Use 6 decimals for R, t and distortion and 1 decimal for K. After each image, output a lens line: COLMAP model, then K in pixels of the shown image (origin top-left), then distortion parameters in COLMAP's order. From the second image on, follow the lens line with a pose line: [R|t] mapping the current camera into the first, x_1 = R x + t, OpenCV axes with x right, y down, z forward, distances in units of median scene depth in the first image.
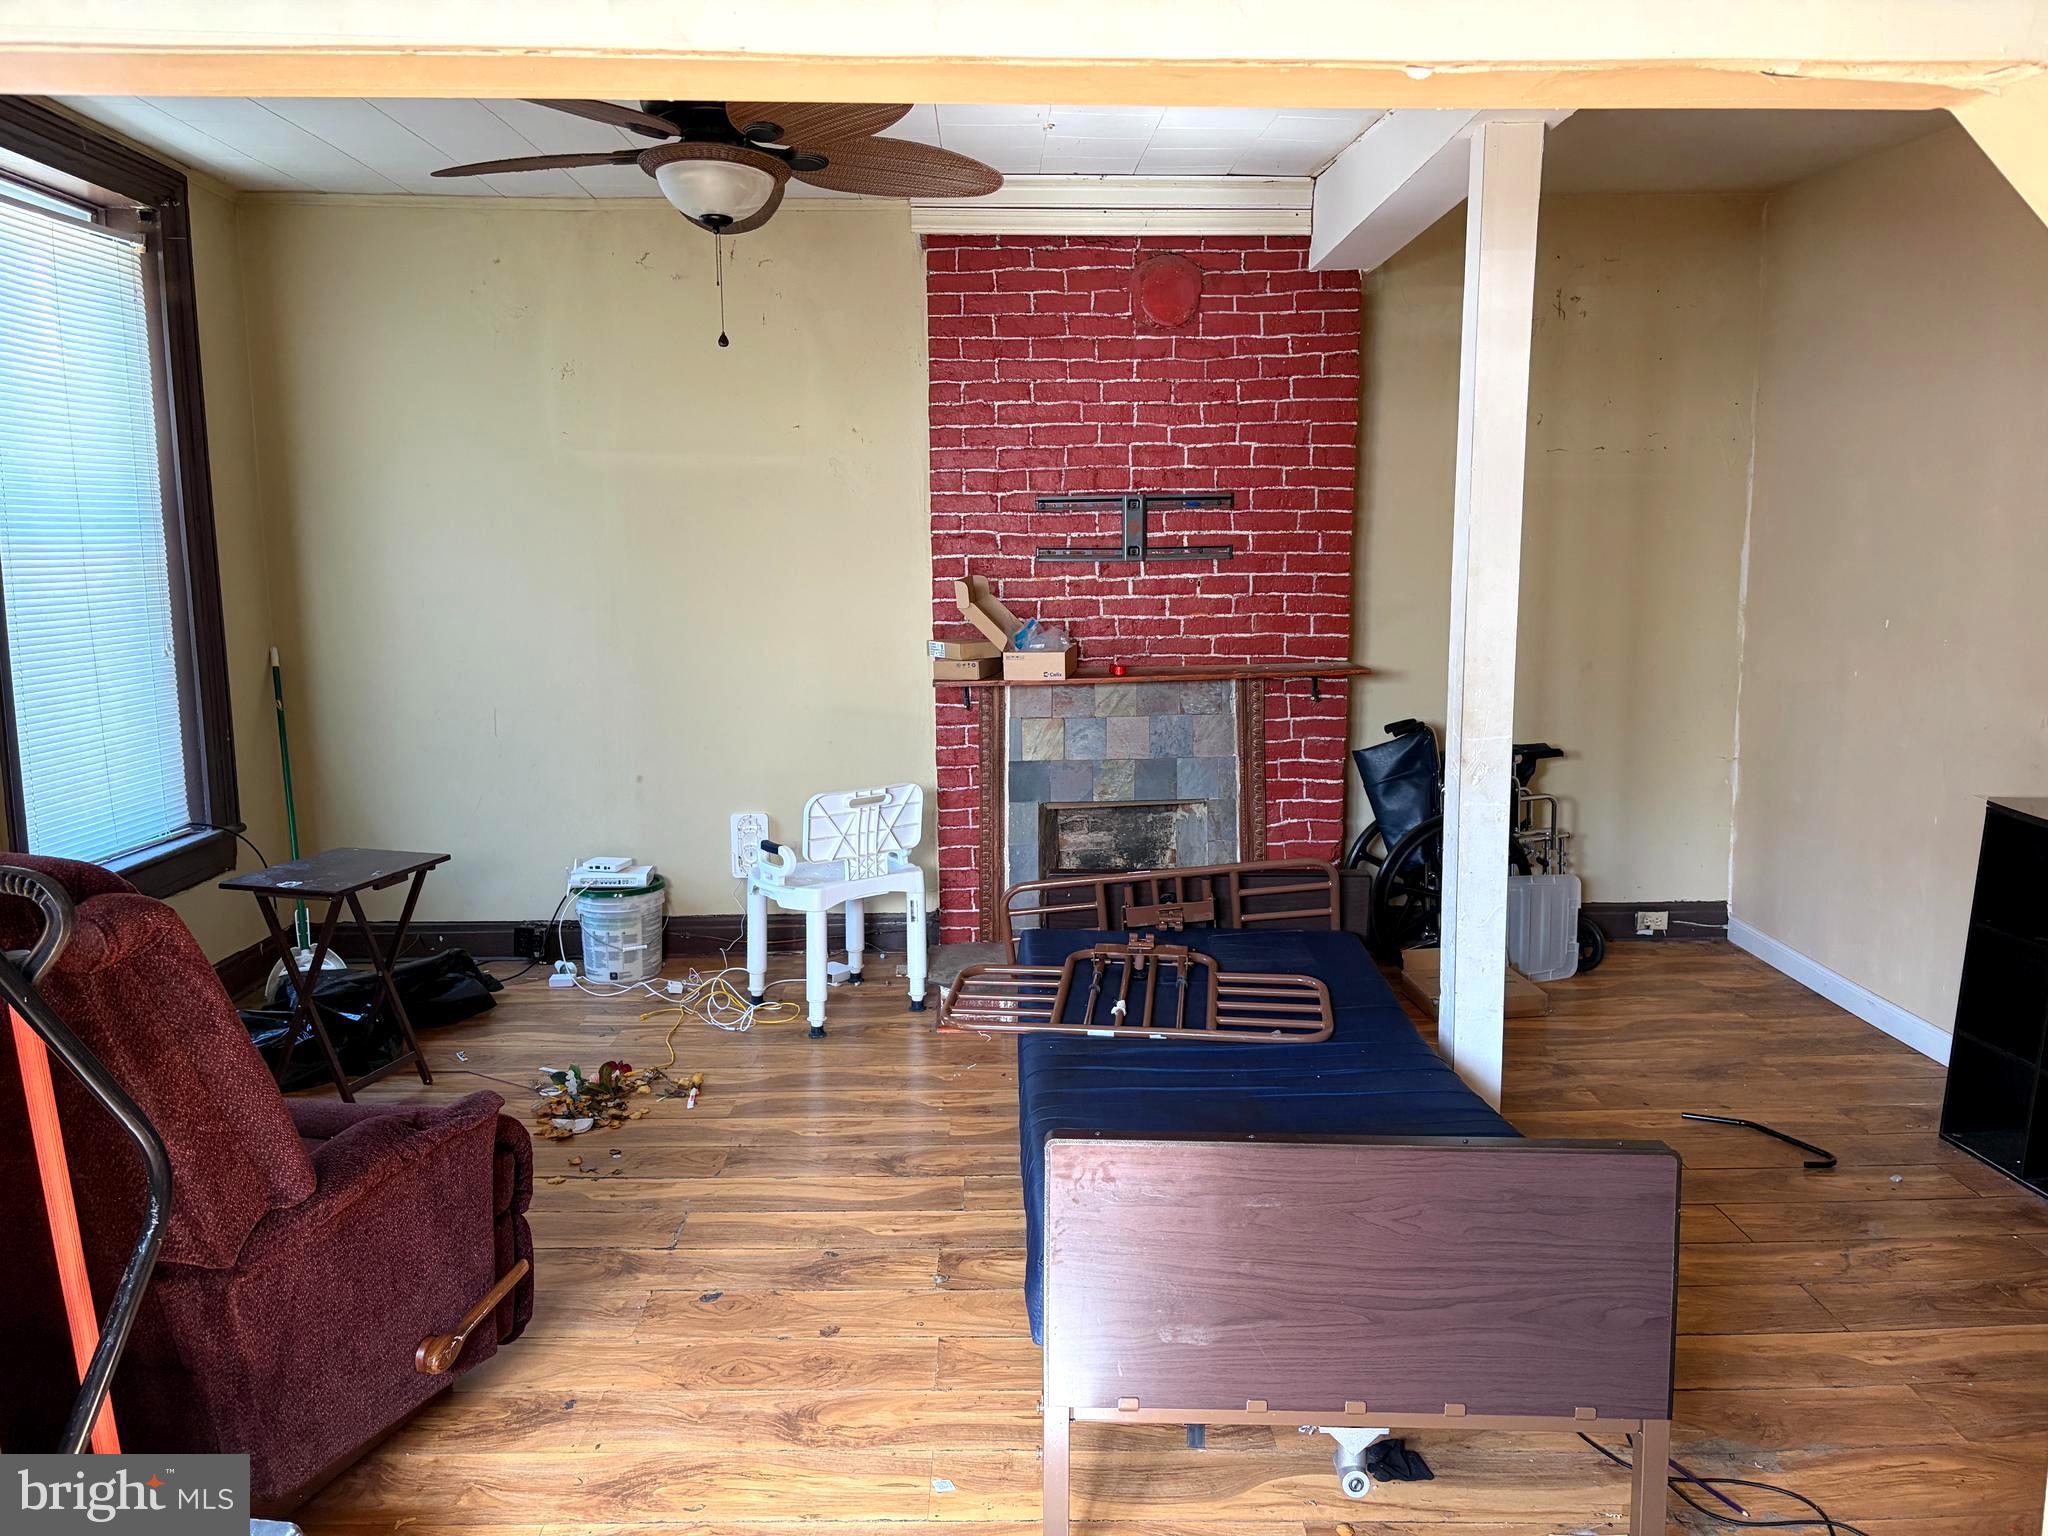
lens RADIAL K [[1531.7, 0, 1027.9], [0, 1531.7, 794.3], [0, 0, 1]] dist [0.075111, -0.084408]
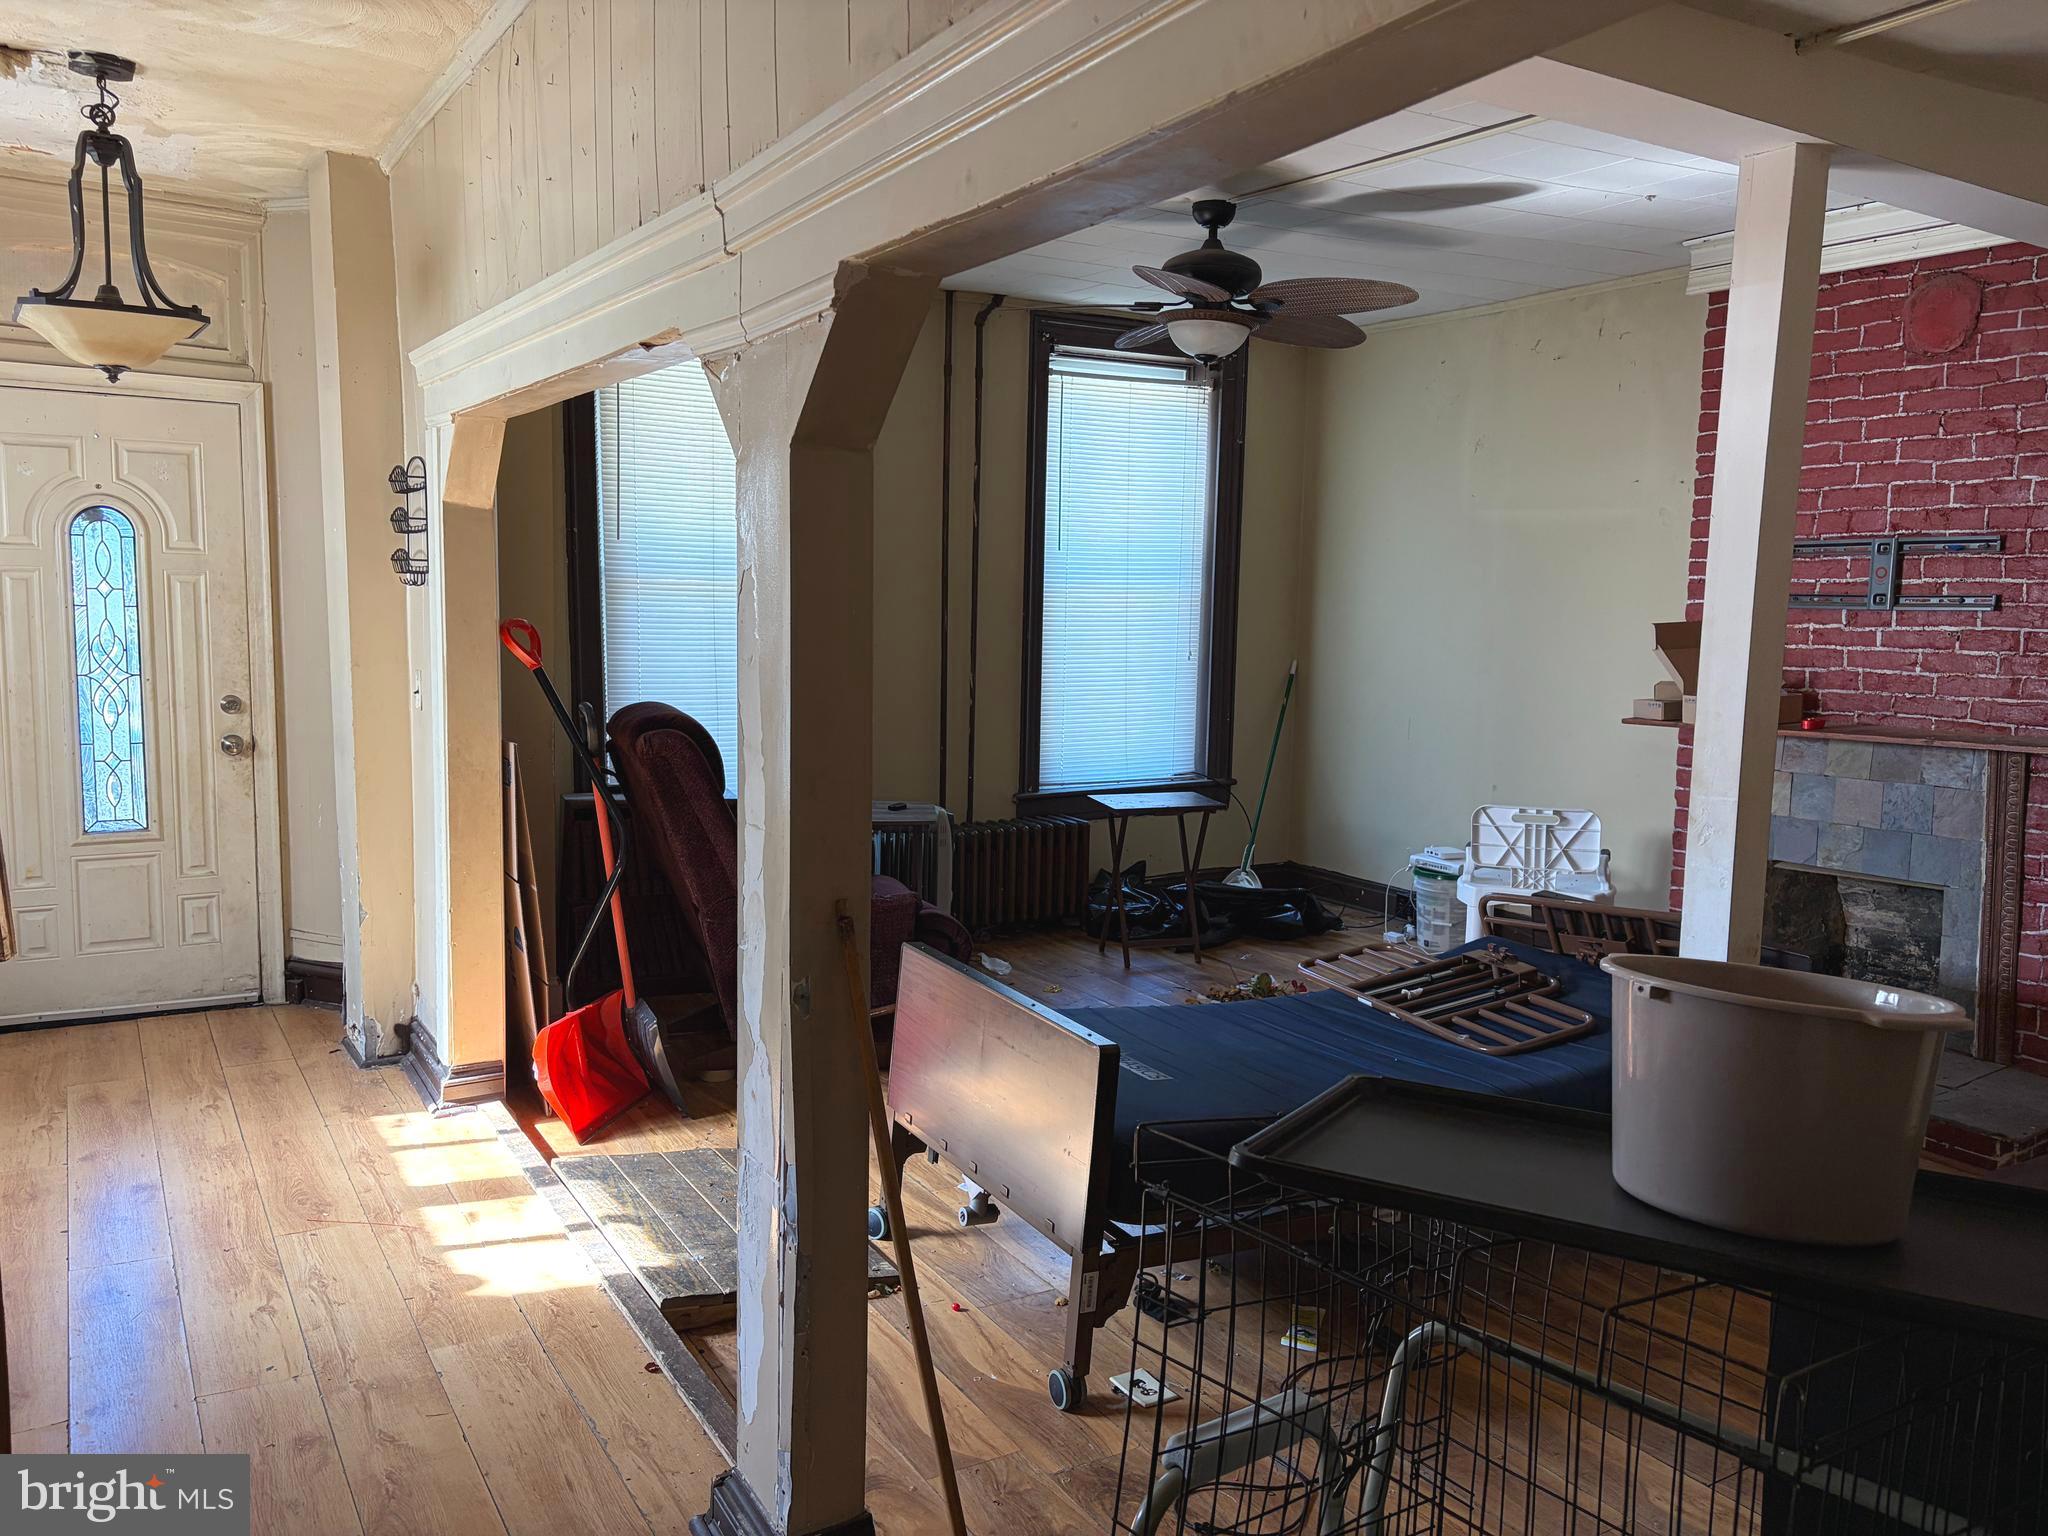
lens RADIAL K [[1567.6, 0, 1028.3], [0, 1567.6, 769.5], [0, 0, 1]] dist [0.076670, -0.079658]
pose [[0.500979, 0.113568, -0.857975, 0.635403], [-0.153361, 0.987314, 0.041139, -0.019870], [0.851763, 0.110970, 0.512041, 0.095774]]
